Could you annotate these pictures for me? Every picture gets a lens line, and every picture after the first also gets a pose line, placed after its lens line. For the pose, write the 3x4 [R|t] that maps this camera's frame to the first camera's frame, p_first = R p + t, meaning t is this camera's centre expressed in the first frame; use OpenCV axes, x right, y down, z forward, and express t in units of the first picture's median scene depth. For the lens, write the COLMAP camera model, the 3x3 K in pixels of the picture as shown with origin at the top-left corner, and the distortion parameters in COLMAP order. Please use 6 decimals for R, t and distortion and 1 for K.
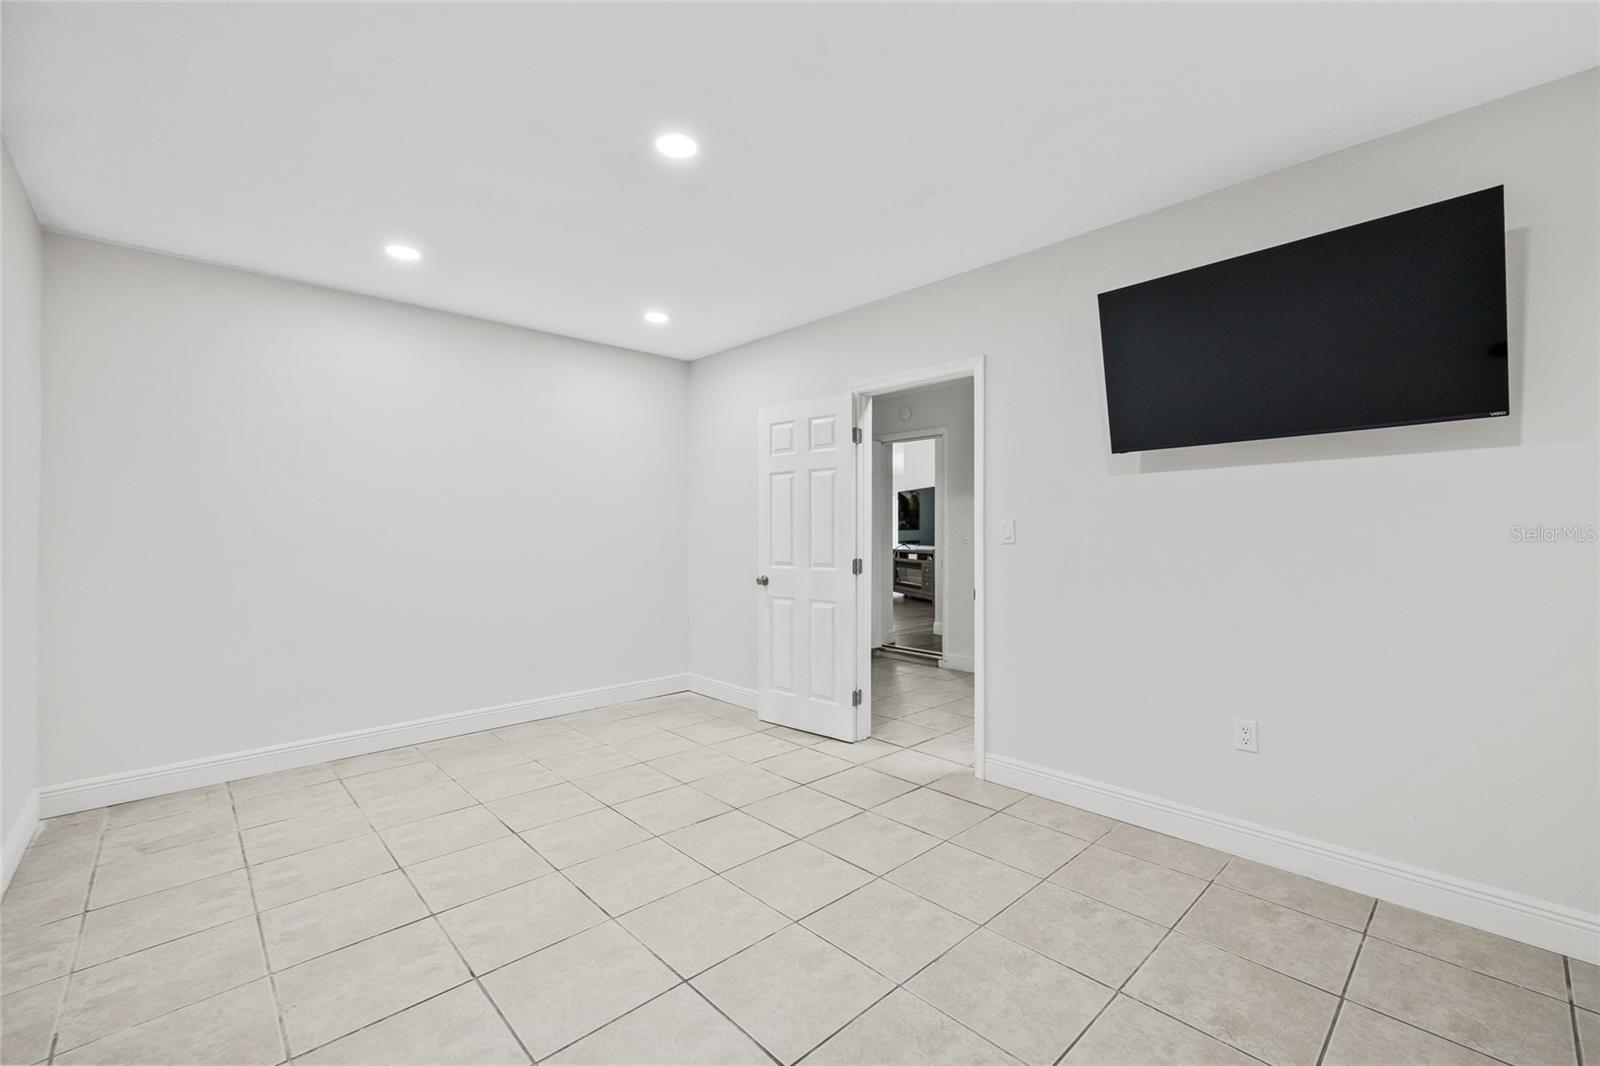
lens RADIAL K [[668.3, 0, 796.7], [0, 668.3, 531.2], [0, 0, 1]] dist [-0.000422, 0.000710]
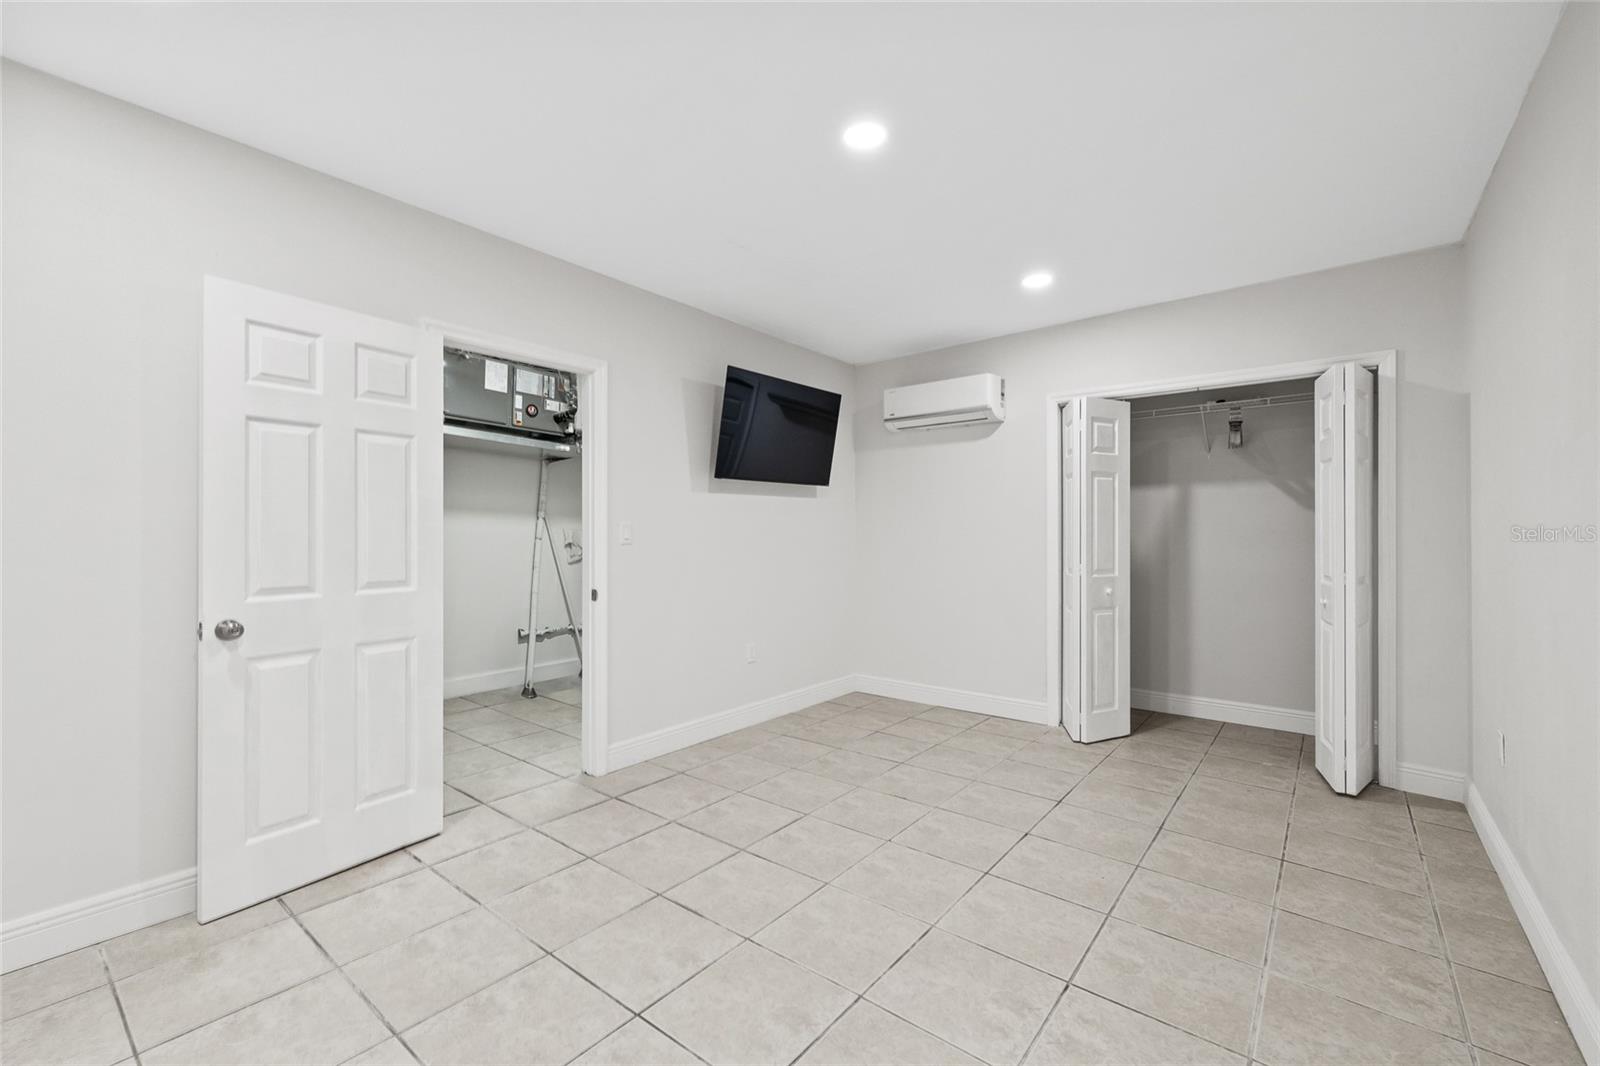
lens RADIAL K [[668.3, 0, 796.7], [0, 668.3, 531.2], [0, 0, 1]] dist [-0.000422, 0.000710]
pose [[-0.140924, 0.010616, 0.989963, -0.777556], [0.004301, 0.999940, -0.010111, 0.010176], [-0.990011, 0.002833, -0.140961, 0.851155]]
